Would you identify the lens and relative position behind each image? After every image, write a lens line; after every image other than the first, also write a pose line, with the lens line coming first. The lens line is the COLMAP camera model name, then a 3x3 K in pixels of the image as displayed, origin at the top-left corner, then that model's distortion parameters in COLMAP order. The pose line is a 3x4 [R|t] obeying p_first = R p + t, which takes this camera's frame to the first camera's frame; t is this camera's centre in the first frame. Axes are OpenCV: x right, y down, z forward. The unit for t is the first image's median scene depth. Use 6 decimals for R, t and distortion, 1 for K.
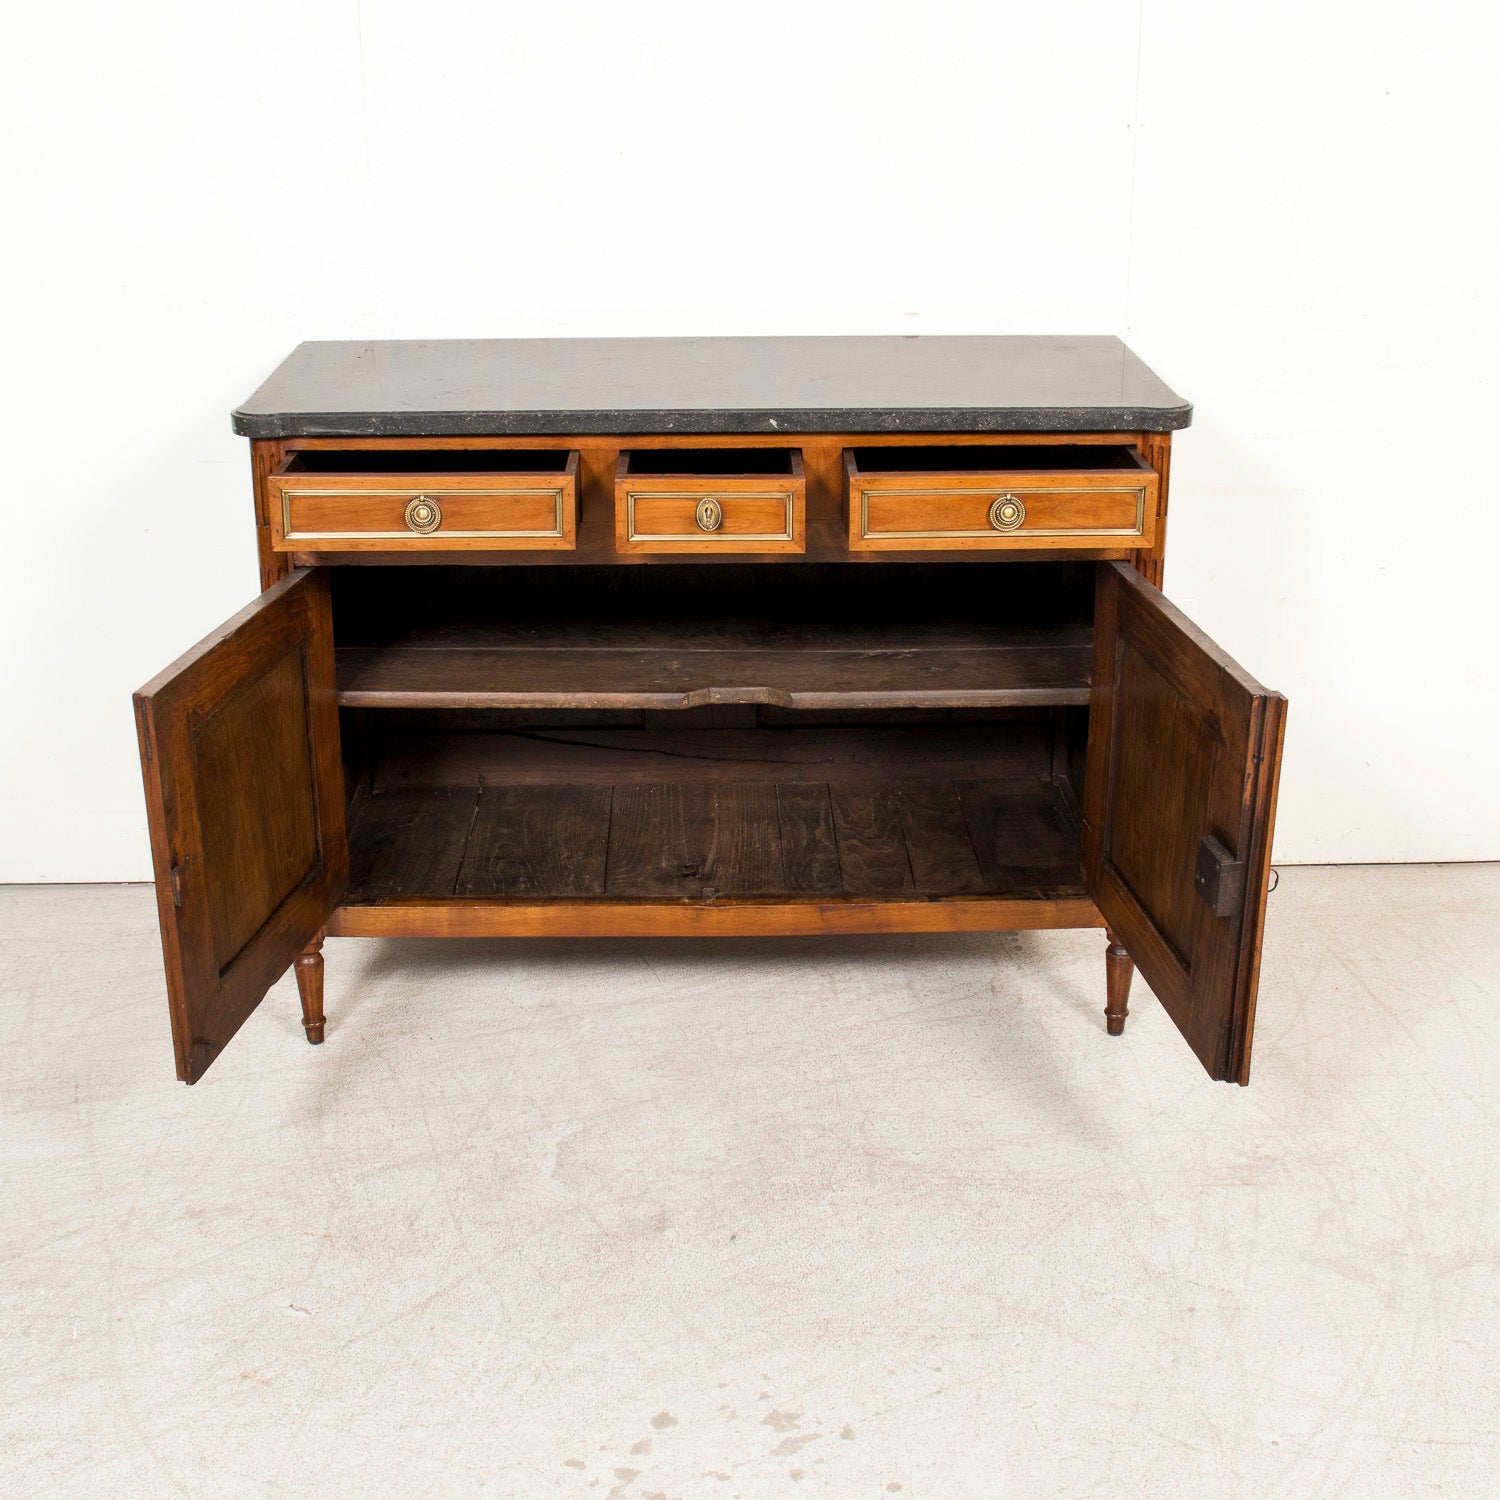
lens RADIAL K [[2131.0, 0, 718.6], [0, 2131.0, 748.8], [0, 0, 1]] dist [-0.131793, 0.141404]
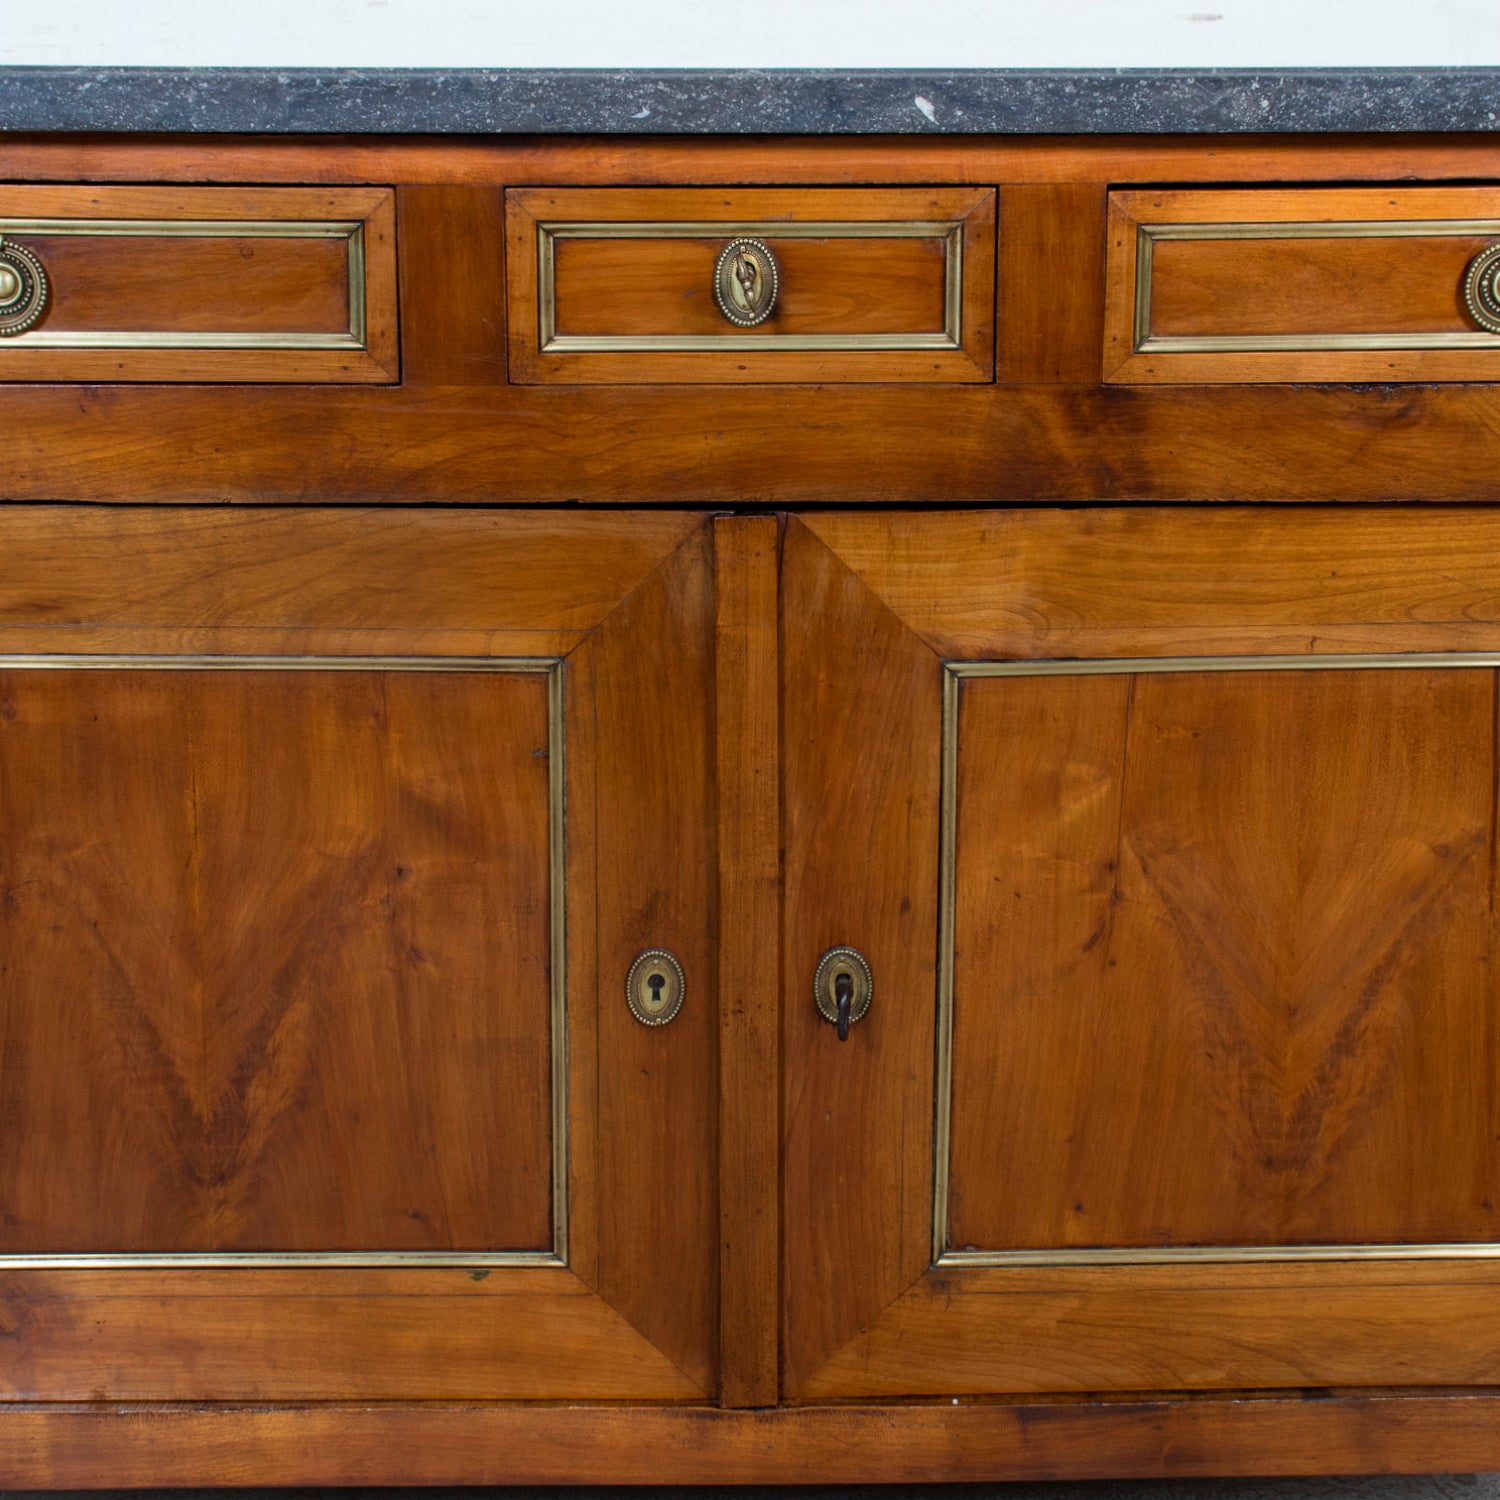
lens RADIAL K [[3054.9, 0, 720.0], [0, 3054.9, 750.6], [0, 0, 1]] dist [-0.010514, 0.317853]
pose [[0.999921, 0.004453, 0.011744, -0.015419], [-0.003599, 0.997410, -0.071829, -0.005383], [-0.012033, 0.071781, 0.997348, 0.495788]]
